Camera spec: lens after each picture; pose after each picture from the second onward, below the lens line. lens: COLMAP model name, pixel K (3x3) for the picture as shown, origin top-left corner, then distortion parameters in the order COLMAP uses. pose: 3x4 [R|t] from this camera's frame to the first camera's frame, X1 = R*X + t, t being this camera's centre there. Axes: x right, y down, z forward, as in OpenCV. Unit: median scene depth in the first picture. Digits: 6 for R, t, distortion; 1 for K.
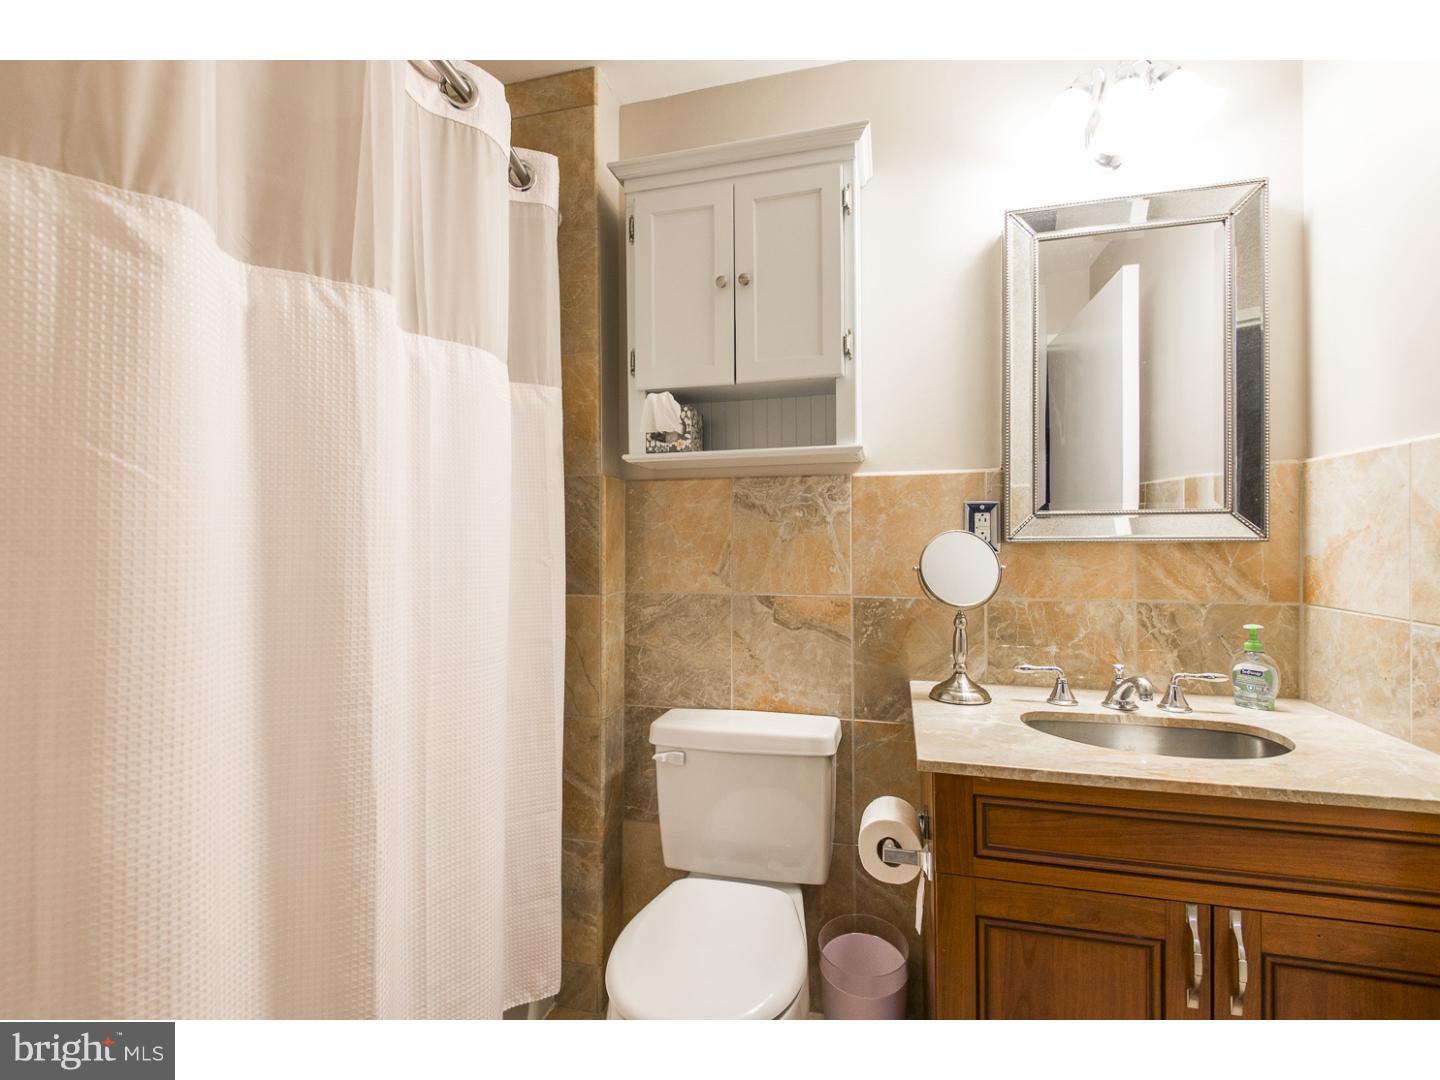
lens RADIAL K [[652.3, 0, 714.3], [0, 652.3, 535.5], [0, 0, 1]] dist [0.011666, -0.006144]
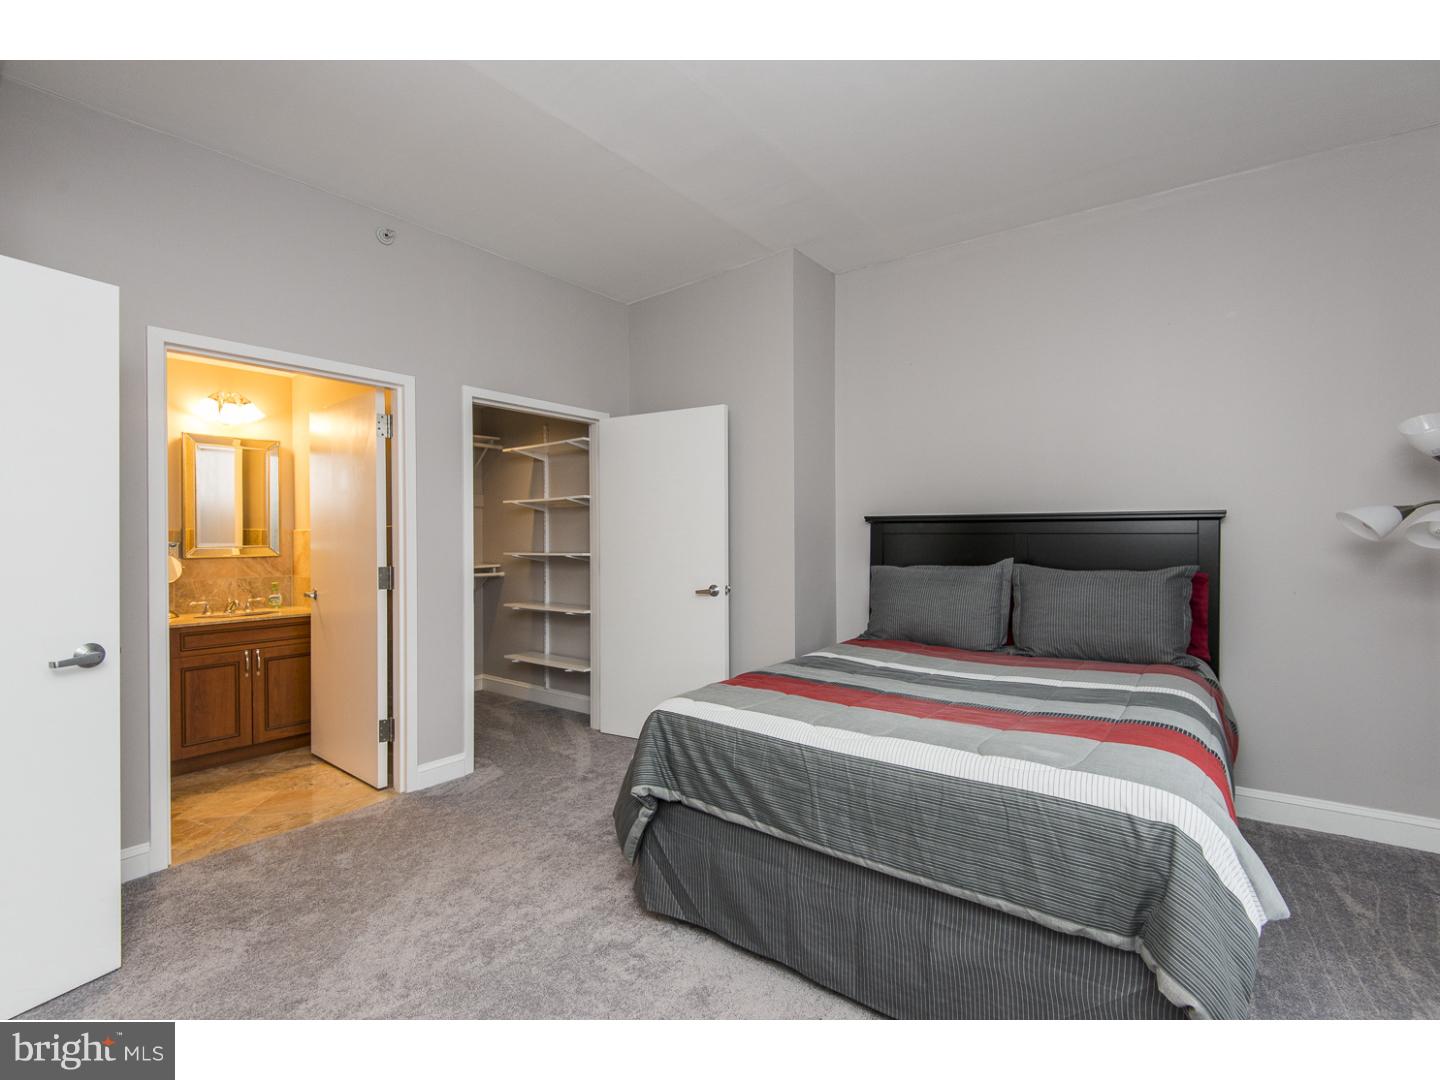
lens RADIAL K [[652.3, 0, 710.3], [0, 652.3, 550.1], [0, 0, 1]] dist [0.011666, -0.006144]
pose [[0.400602, 0.000685, 0.916252, -1.054832], [0.004316, 0.999987, -0.002635, -0.002602], [-0.916242, 0.005010, 0.400594, -1.877771]]
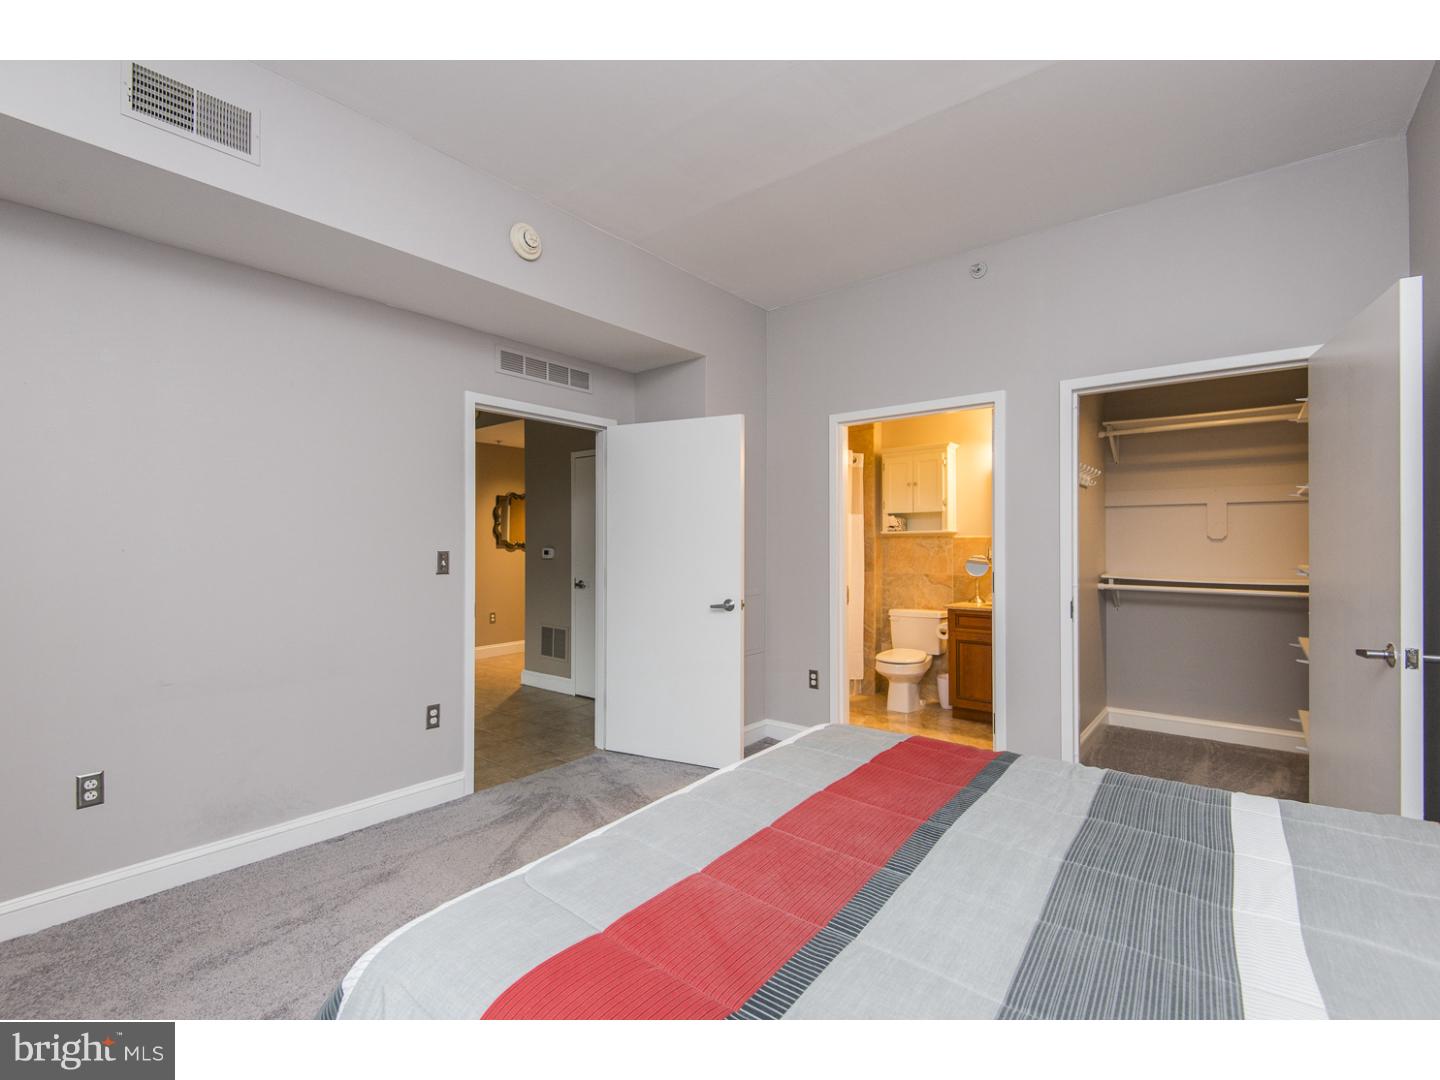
lens RADIAL K [[652.3, 0, 725.3], [0, 652.3, 544.3], [0, 0, 1]] dist [0.011666, -0.006144]
pose [[0.918747, 0.005879, -0.394804, 0.474077], [-0.007131, 0.999973, -0.001703, -0.044519], [0.394783, 0.004380, 0.918764, -2.536942]]
